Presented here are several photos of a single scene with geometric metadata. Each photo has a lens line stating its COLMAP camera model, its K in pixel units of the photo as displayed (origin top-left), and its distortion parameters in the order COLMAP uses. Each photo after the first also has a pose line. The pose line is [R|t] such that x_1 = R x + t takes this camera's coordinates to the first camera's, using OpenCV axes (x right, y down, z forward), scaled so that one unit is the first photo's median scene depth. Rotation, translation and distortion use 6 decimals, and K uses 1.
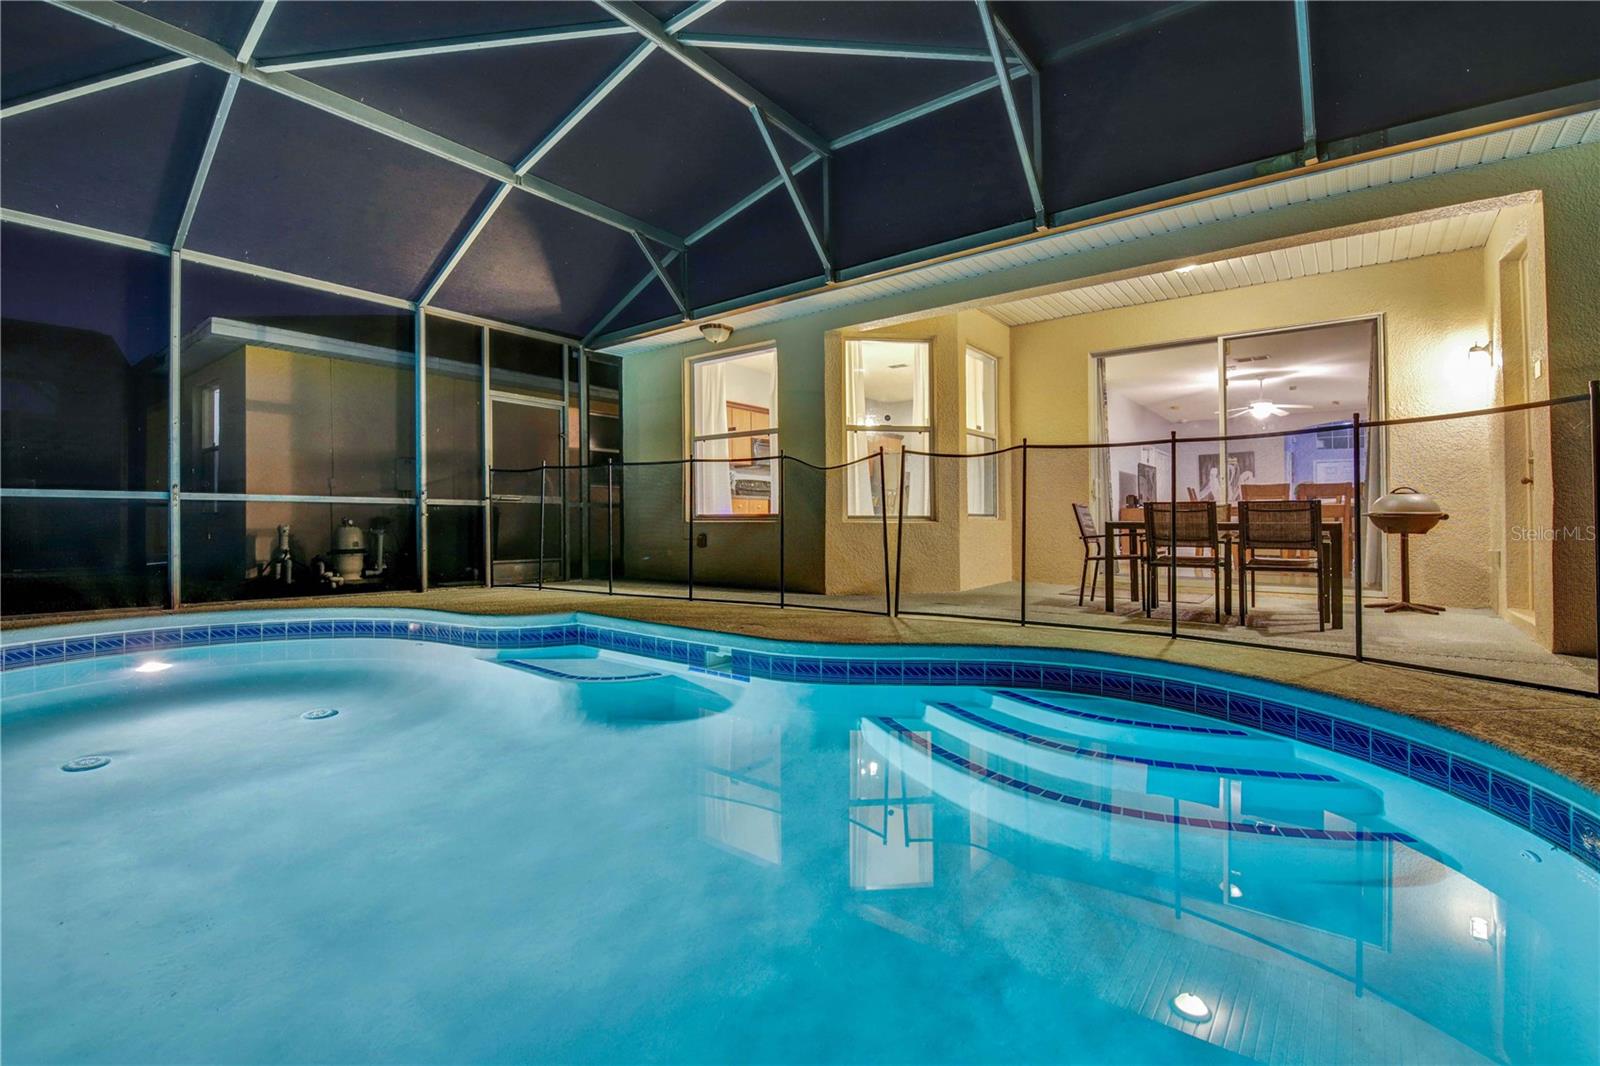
lens RADIAL K [[695.3, 0, 799.5], [0, 695.3, 509.7], [0, 0, 1]] dist [-0.000709, -0.008202]
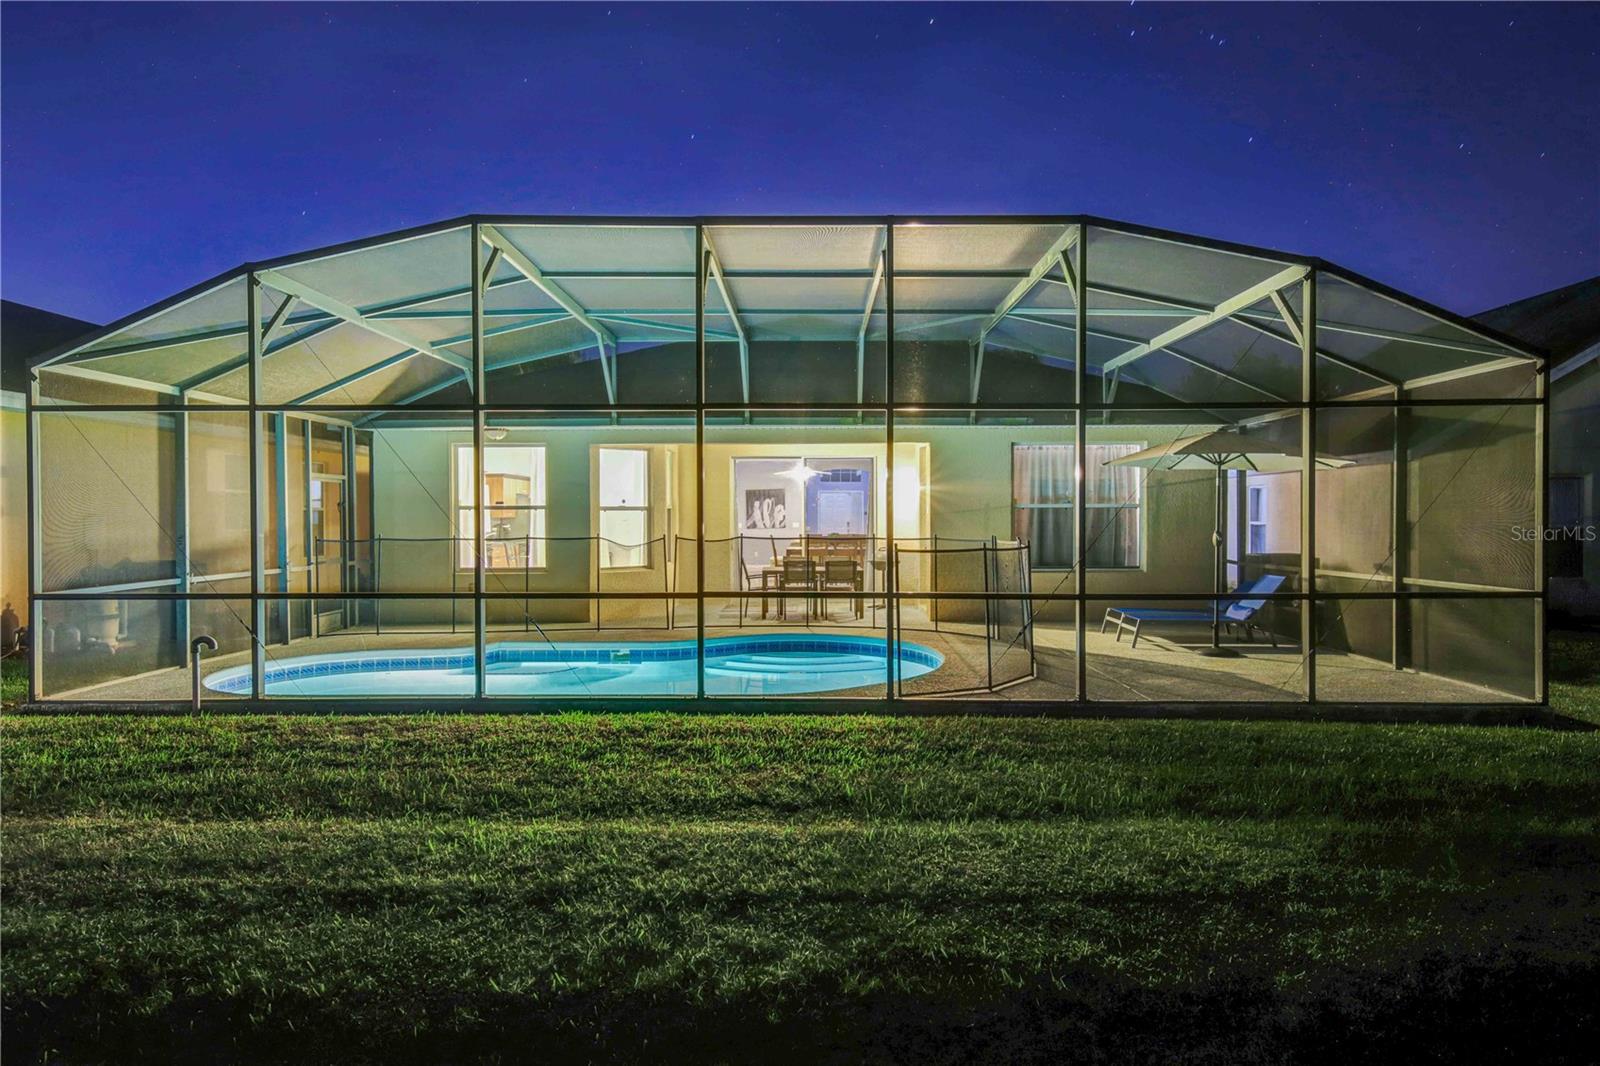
lens RADIAL K [[1014.0, 0, 800.0], [0, 1014.0, 533.0], [0, 0, 1]] dist [0.002050, 0.000384]
pose [[0.791994, -0.017961, 0.610264, -1.127986], [-0.003904, 0.999398, 0.034480, -0.175527], [-0.610516, -0.029691, 0.791447, -1.193585]]
